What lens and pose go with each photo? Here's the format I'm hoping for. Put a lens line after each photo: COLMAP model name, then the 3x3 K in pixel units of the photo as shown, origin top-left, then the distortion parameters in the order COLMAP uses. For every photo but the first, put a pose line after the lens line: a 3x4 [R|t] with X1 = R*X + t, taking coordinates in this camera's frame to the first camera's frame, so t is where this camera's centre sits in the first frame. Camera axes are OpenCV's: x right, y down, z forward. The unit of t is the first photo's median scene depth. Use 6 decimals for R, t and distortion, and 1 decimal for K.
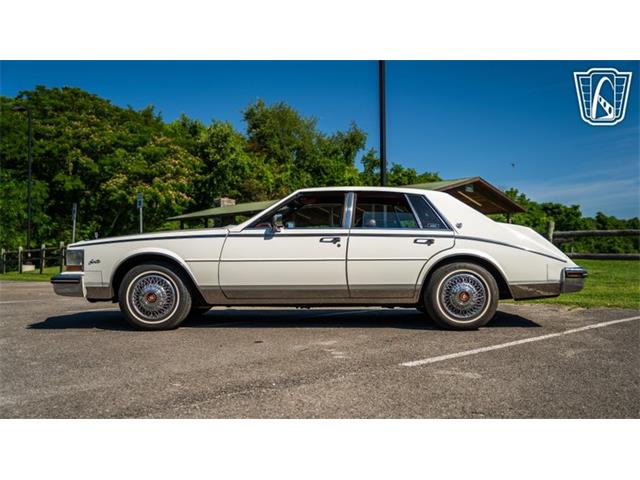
lens RADIAL K [[632.4, 0, 317.2], [0, 632.4, 233.8], [0, 0, 1]] dist [-0.069701, 0.150393]
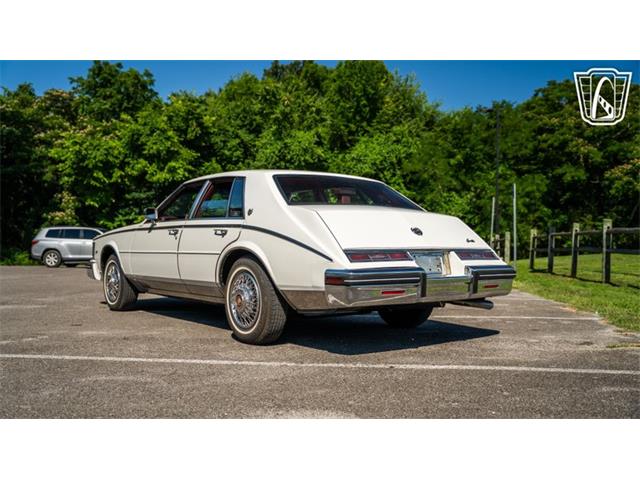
lens RADIAL K [[626.1, 0, 318.6], [0, 626.1, 239.1], [0, 0, 1]] dist [-0.077275, 0.192891]
pose [[0.619480, -0.004812, -0.784997, 0.130876], [0.021402, 0.999713, 0.010761, 0.002110], [0.784720, -0.023467, 0.619406, 0.083703]]
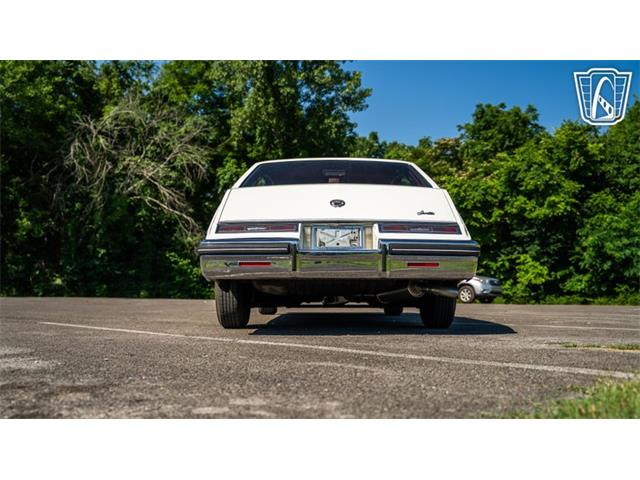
lens RADIAL K [[640.5, 0, 318.1], [0, 640.5, 238.9], [0, 0, 1]] dist [-0.076289, 0.186324]
pose [[0.006415, -0.079744, -0.996795, 0.154033], [0.028451, 0.996426, -0.079531, 0.015521], [0.999575, -0.027850, 0.008661, 0.160321]]
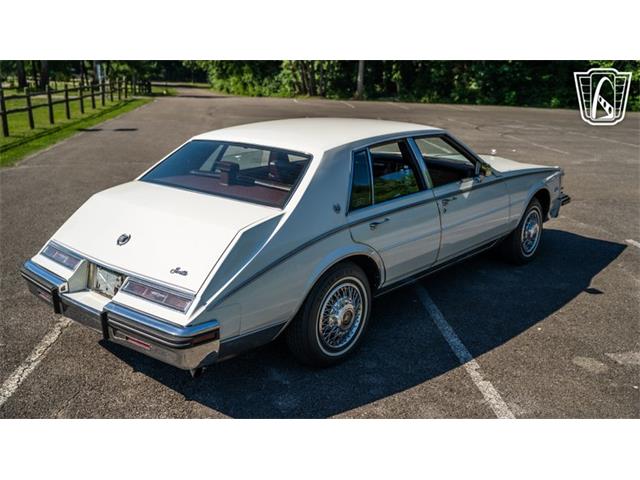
lens RADIAL K [[632.2, 0, 320.0], [0, 632.2, 240.0], [0, 0, 1]] dist [-0.073628, 0.182338]
pose [[-0.641950, 0.195775, -0.741331, 0.103573], [0.016900, 0.970231, 0.241590, -0.018216], [0.766560, 0.142561, -0.626149, 0.239846]]
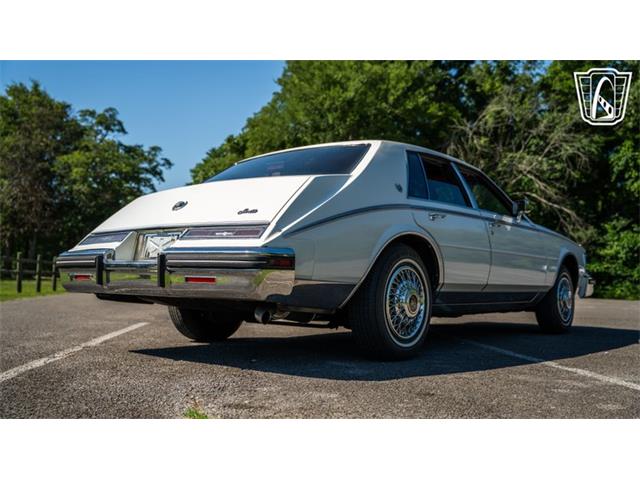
lens RADIAL K [[632.4, 0, 317.2], [0, 632.4, 233.8], [0, 0, 1]] dist [-0.069701, 0.150393]
pose [[-0.613318, -0.068223, -0.786884, 0.110258], [0.012271, 0.995319, -0.095859, 0.014142], [0.789741, -0.068448, -0.609610, 0.228881]]
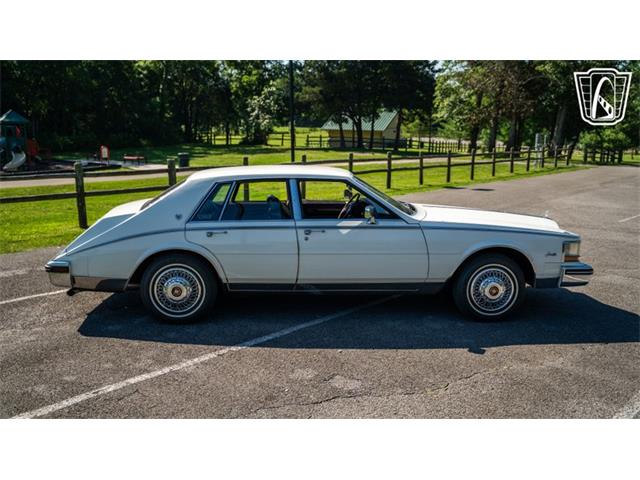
lens RADIAL K [[632.2, 0, 320.0], [0, 632.2, 240.0], [0, 0, 1]] dist [-0.073628, 0.182338]
pose [[-0.996630, 0.002827, -0.081984, 0.014496], [-0.008091, 0.991146, 0.132533, -0.014018], [0.081632, 0.132750, -0.987782, 0.322302]]
